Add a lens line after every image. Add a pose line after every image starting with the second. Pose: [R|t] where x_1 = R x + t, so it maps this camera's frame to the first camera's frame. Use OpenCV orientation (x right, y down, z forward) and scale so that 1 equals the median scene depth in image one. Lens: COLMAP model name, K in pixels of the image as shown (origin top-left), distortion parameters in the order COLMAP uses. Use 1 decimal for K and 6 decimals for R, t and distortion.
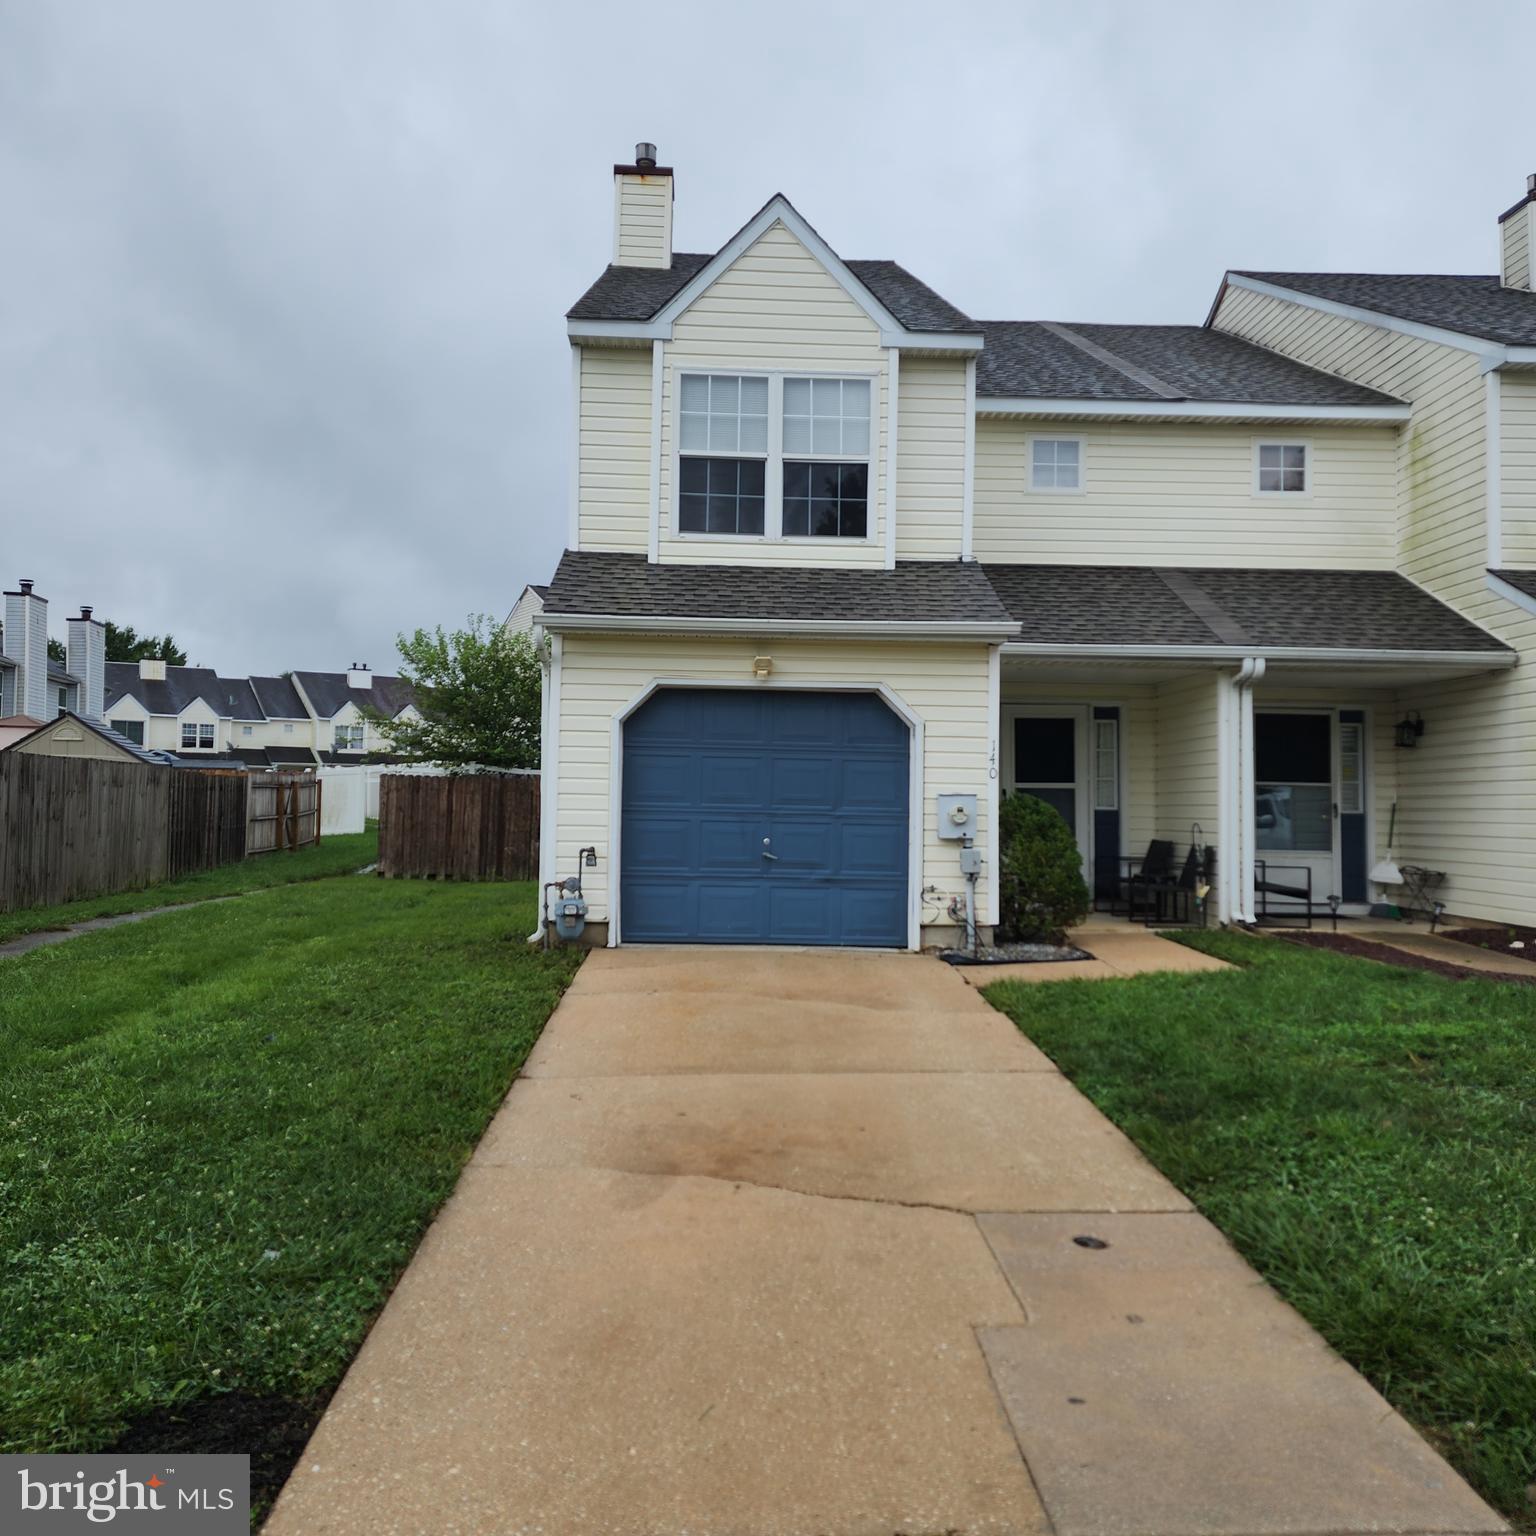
lens RADIAL K [[1355.7, 0, 769.8], [0, 1355.7, 763.1], [0, 0, 1]] dist [0.090220, -0.102768]
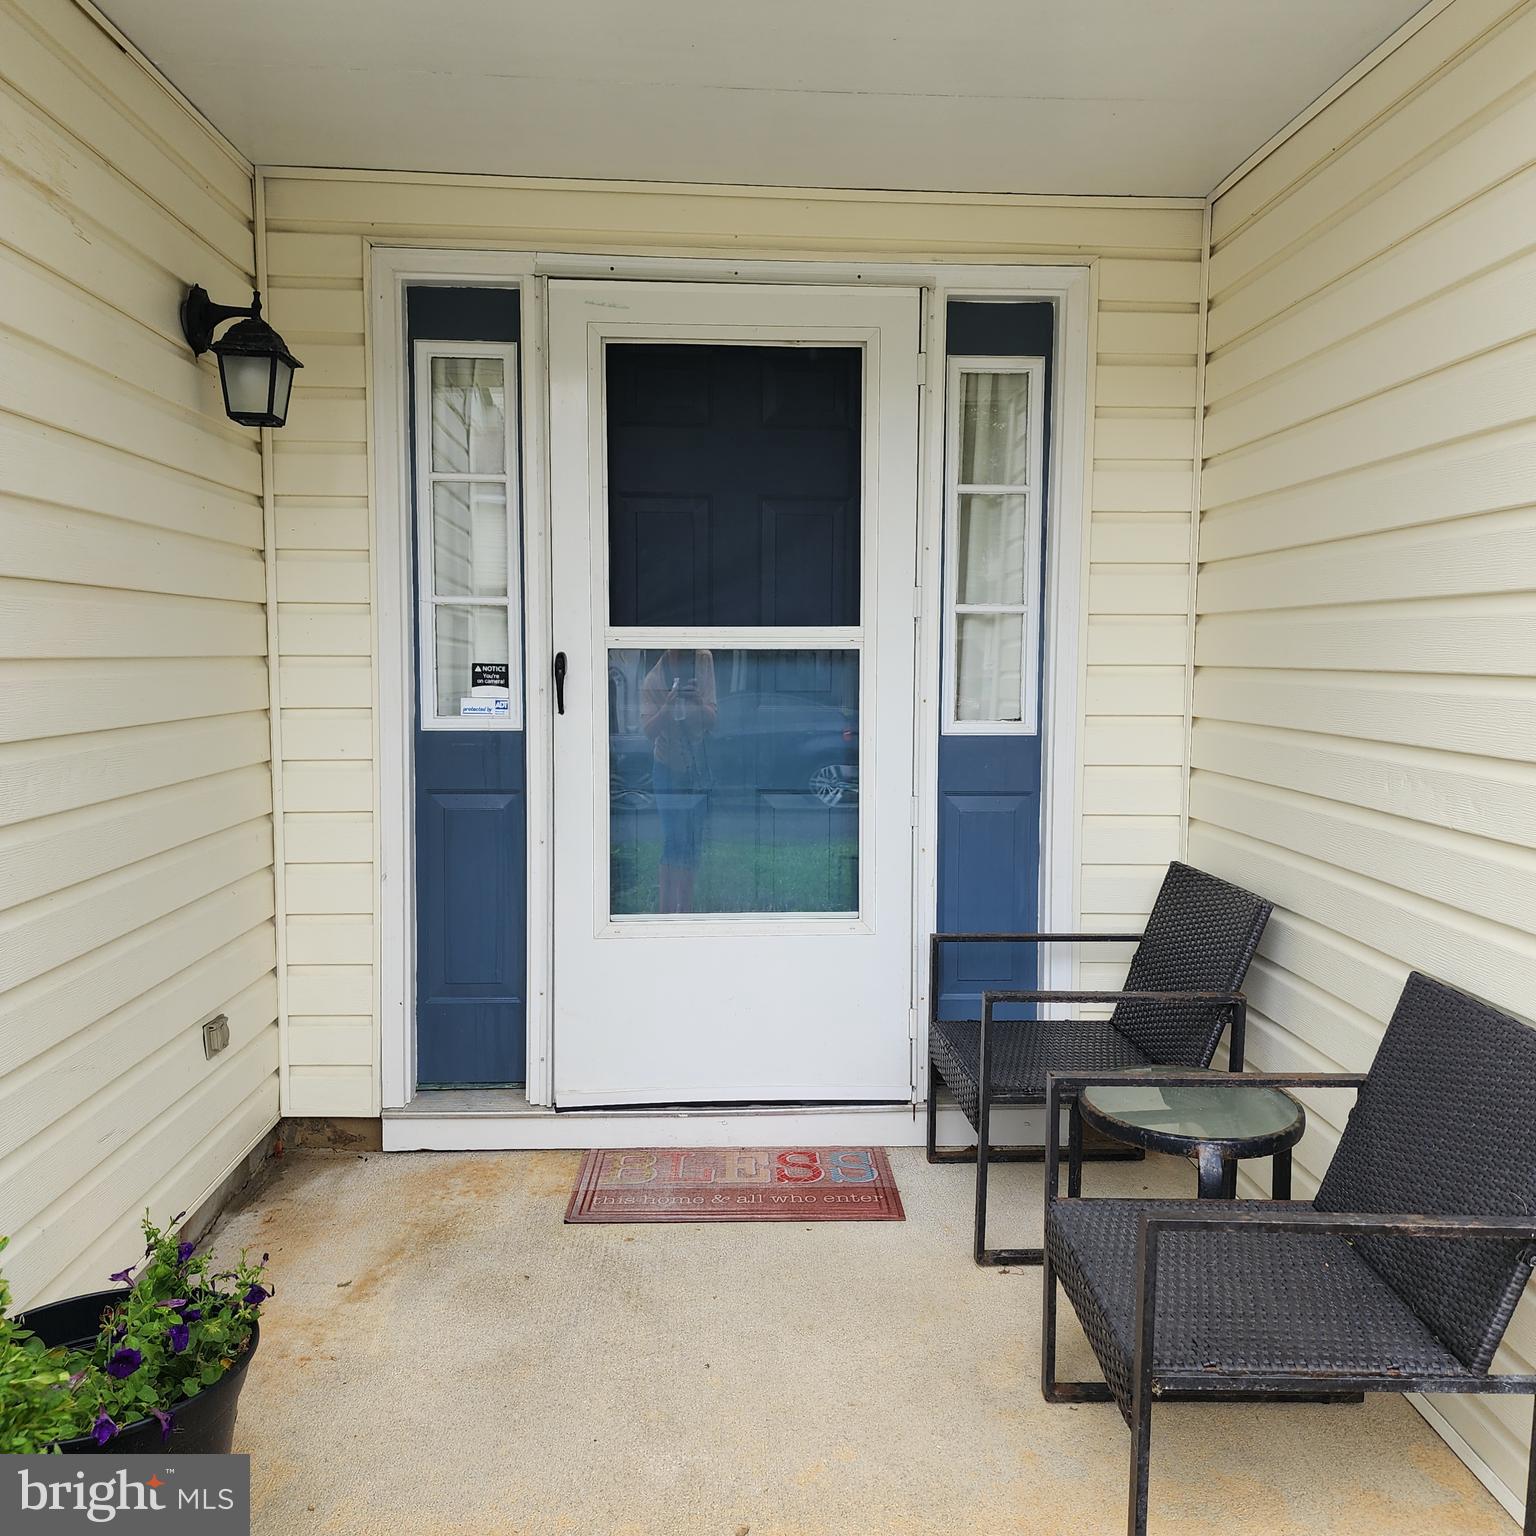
lens RADIAL K [[1355.7, 0, 766.8], [0, 1355.7, 770.6], [0, 0, 1]] dist [0.090220, -0.102768]
pose [[0.999979, -0.003856, 0.005239, 0.206092], [0.003139, 0.991452, 0.130436, 0.008776], [-0.005697, -0.130417, 0.991443, 0.758995]]
